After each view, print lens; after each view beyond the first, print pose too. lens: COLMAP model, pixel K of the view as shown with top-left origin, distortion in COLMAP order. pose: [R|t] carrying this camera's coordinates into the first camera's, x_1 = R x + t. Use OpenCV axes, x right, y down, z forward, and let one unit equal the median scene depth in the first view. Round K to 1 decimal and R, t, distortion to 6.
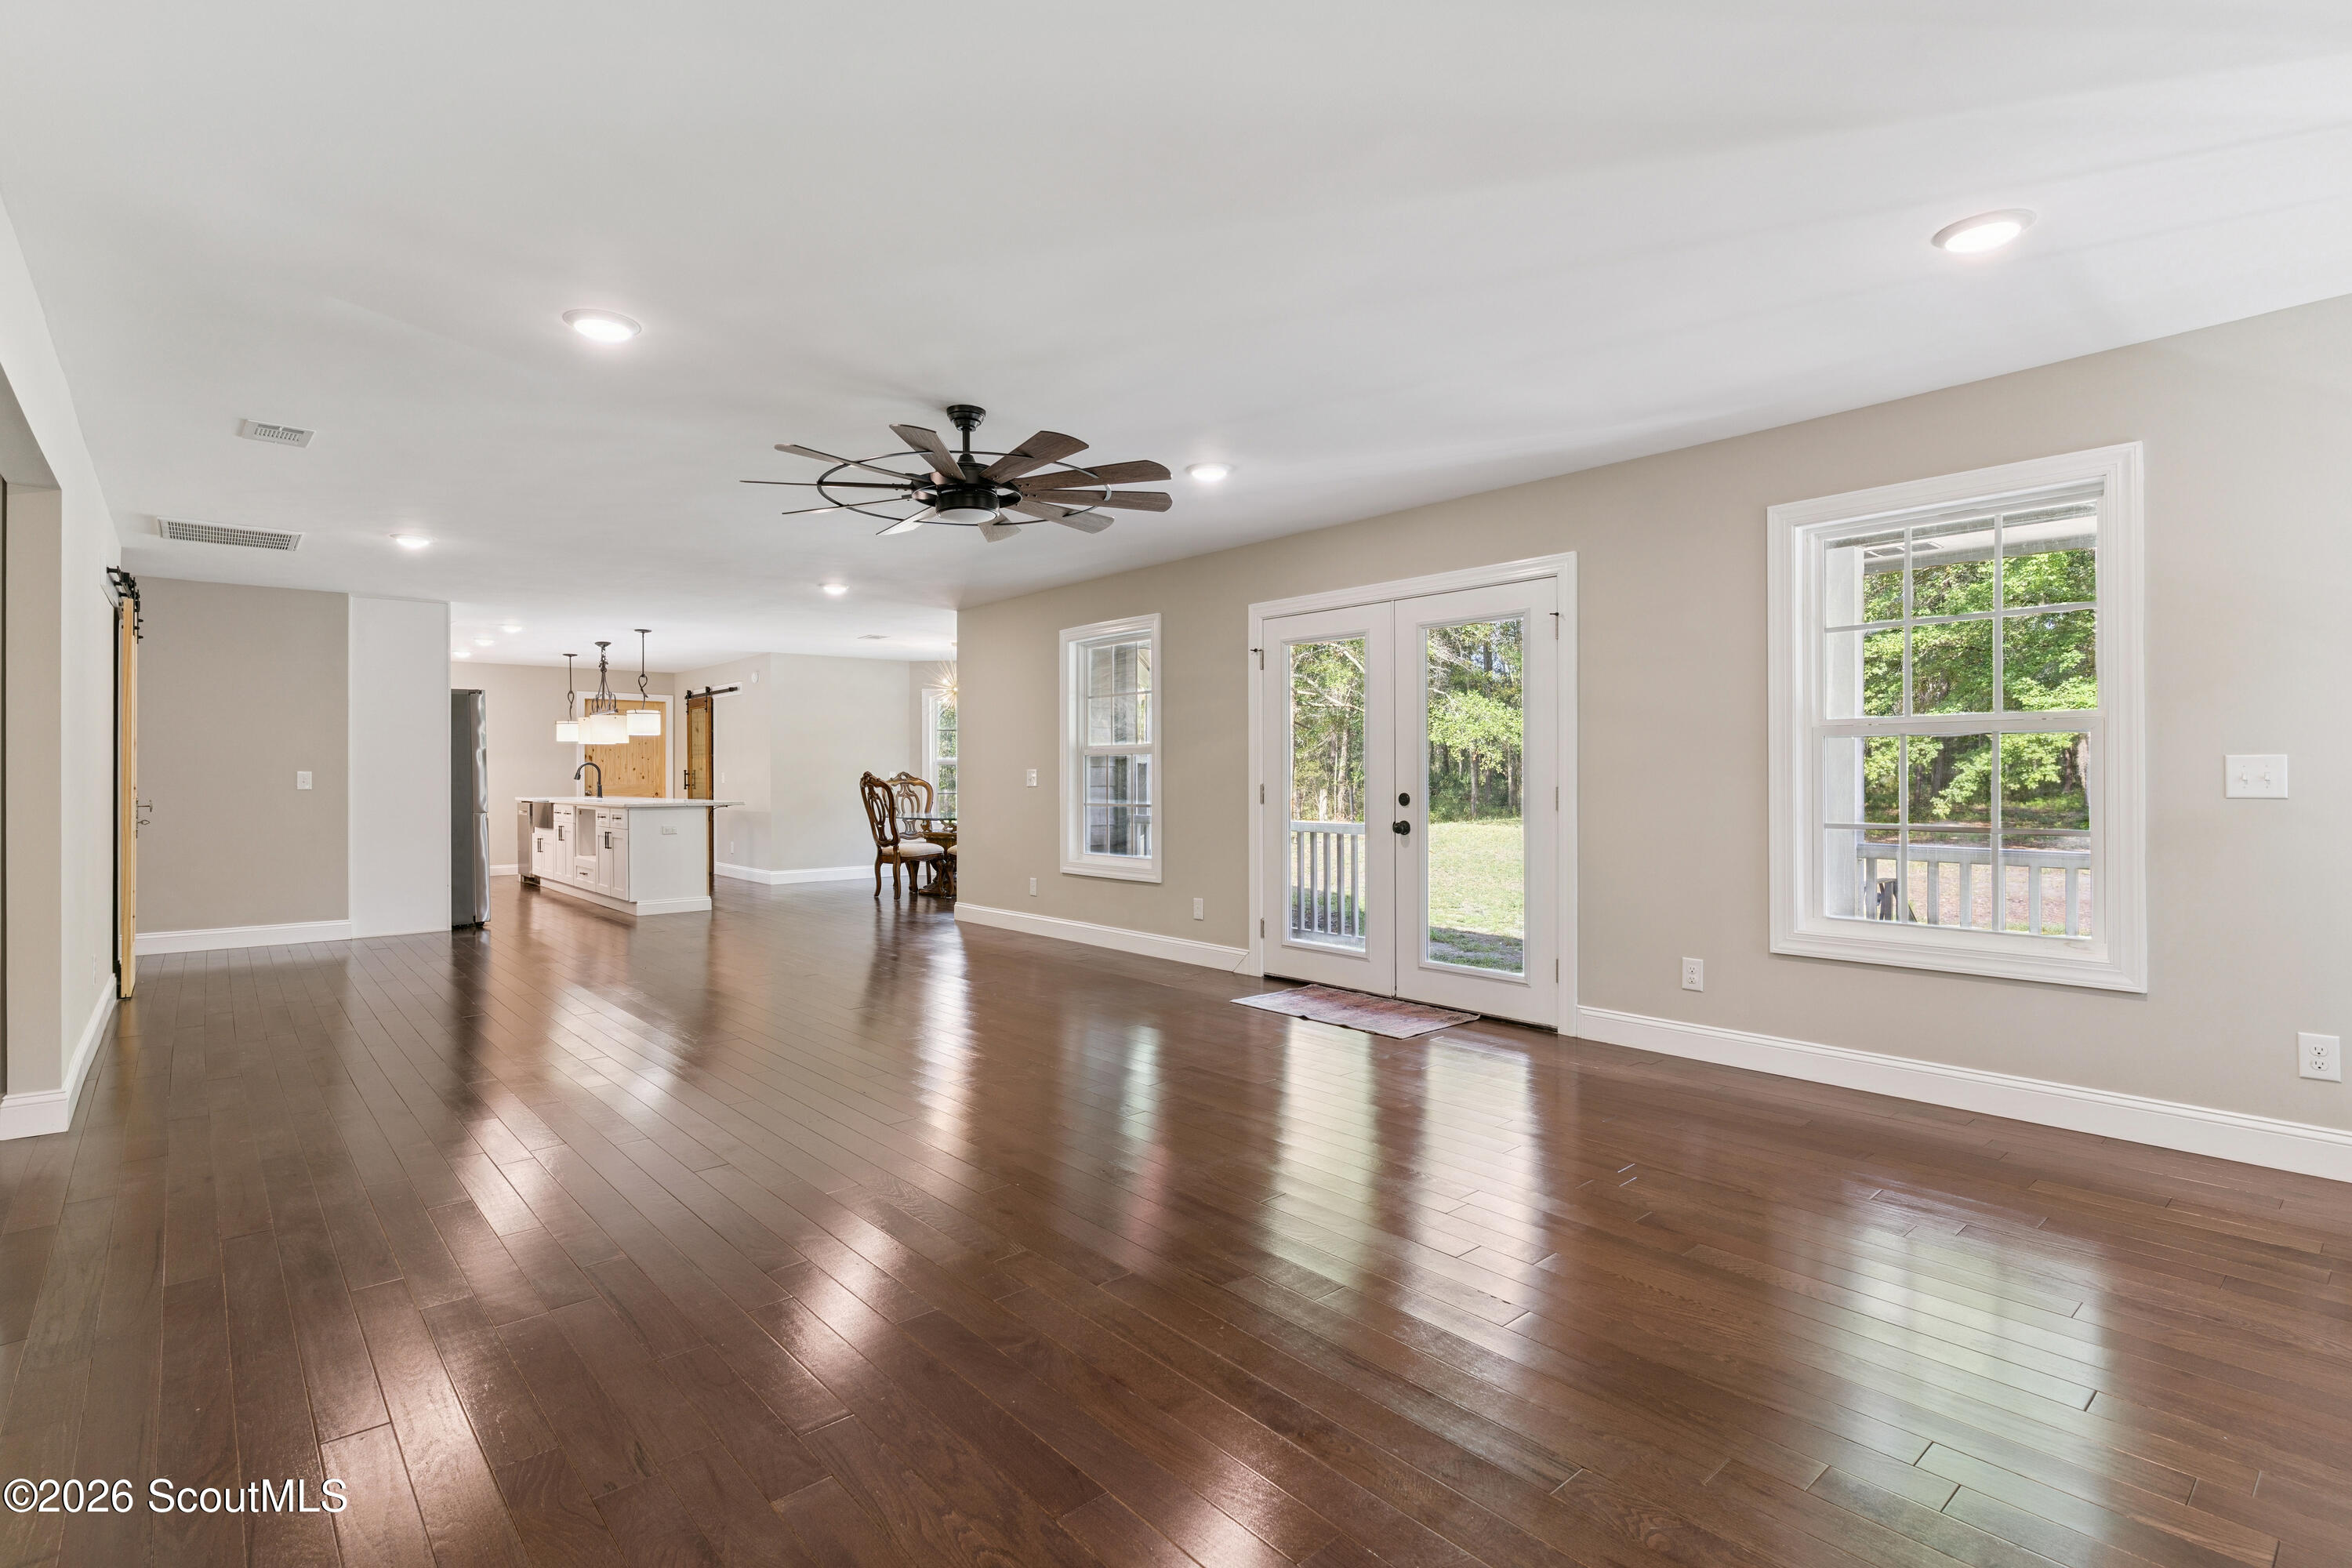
lens RADIAL K [[1125.0, 0, 1176.0], [0, 1125.0, 784.0], [0, 0, 1]] dist [-0.000198, -0.000085]
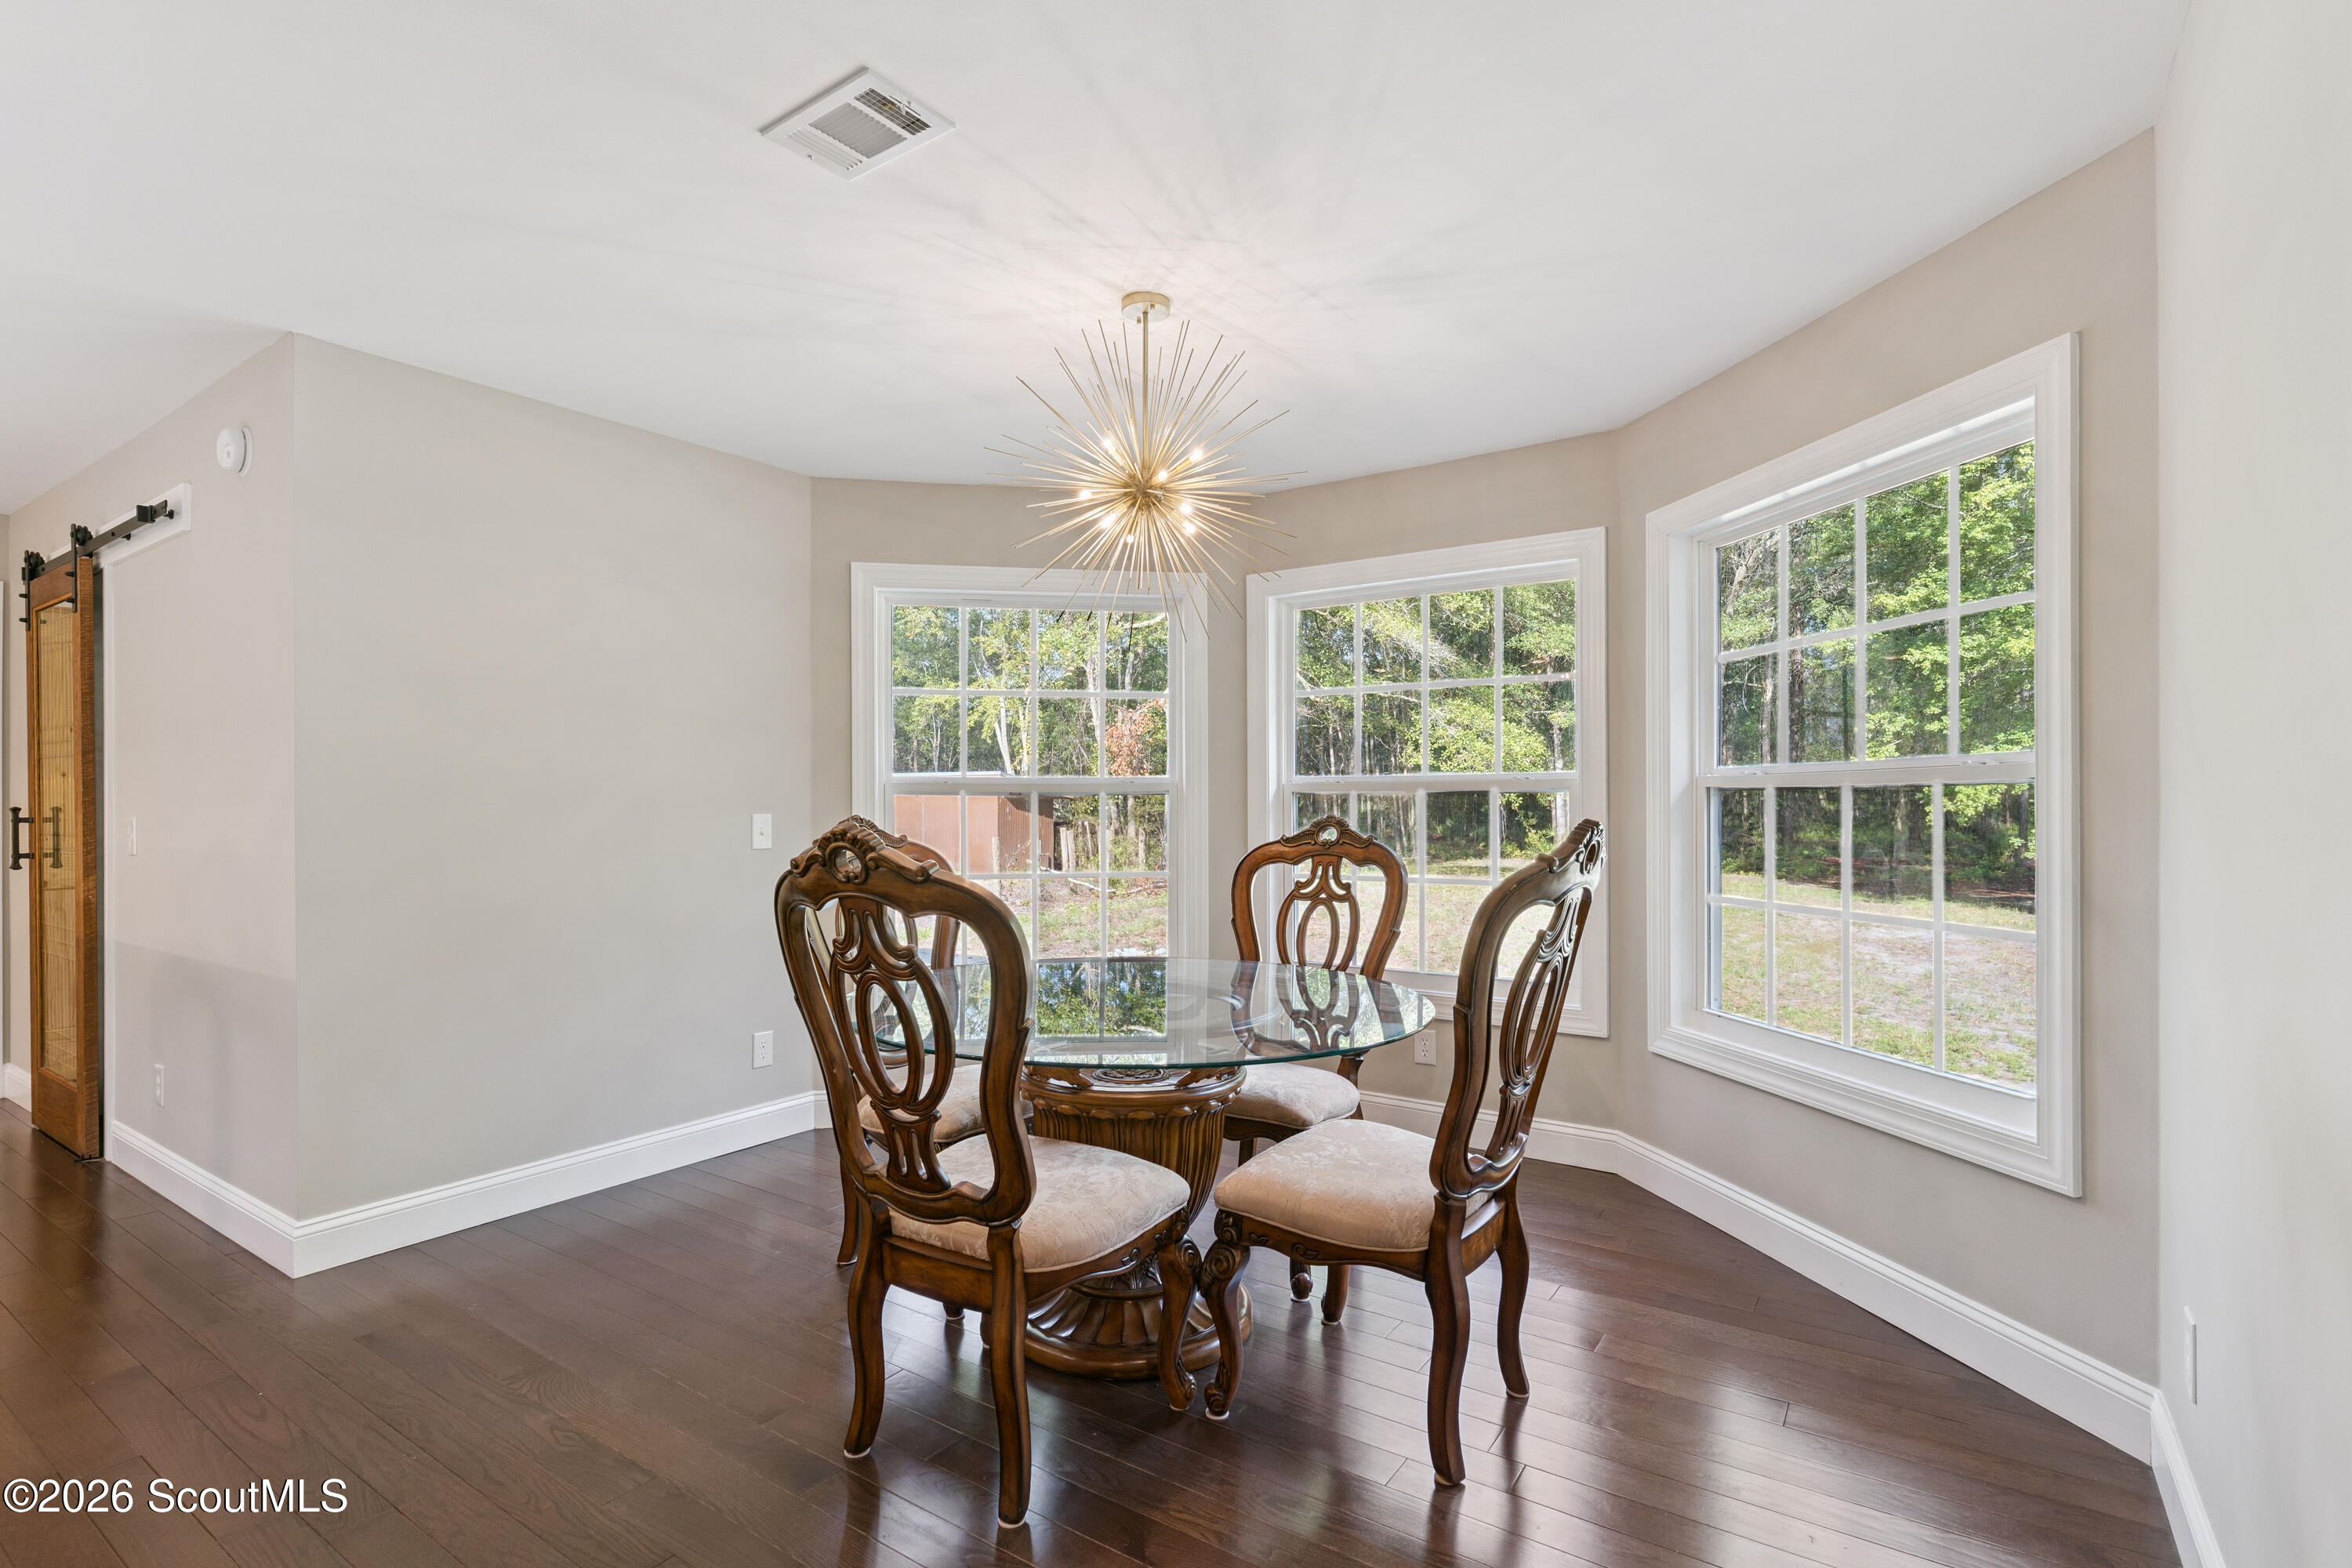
lens RADIAL K [[1125.0, 0, 1176.0], [0, 1125.0, 784.0], [0, 0, 1]] dist [-0.000198, -0.000085]
pose [[0.970667, -0.009764, 0.240230, -0.211897], [0.013936, 0.999780, -0.015673, -0.010471], [-0.240024, 0.018561, 0.970589, 0.653901]]
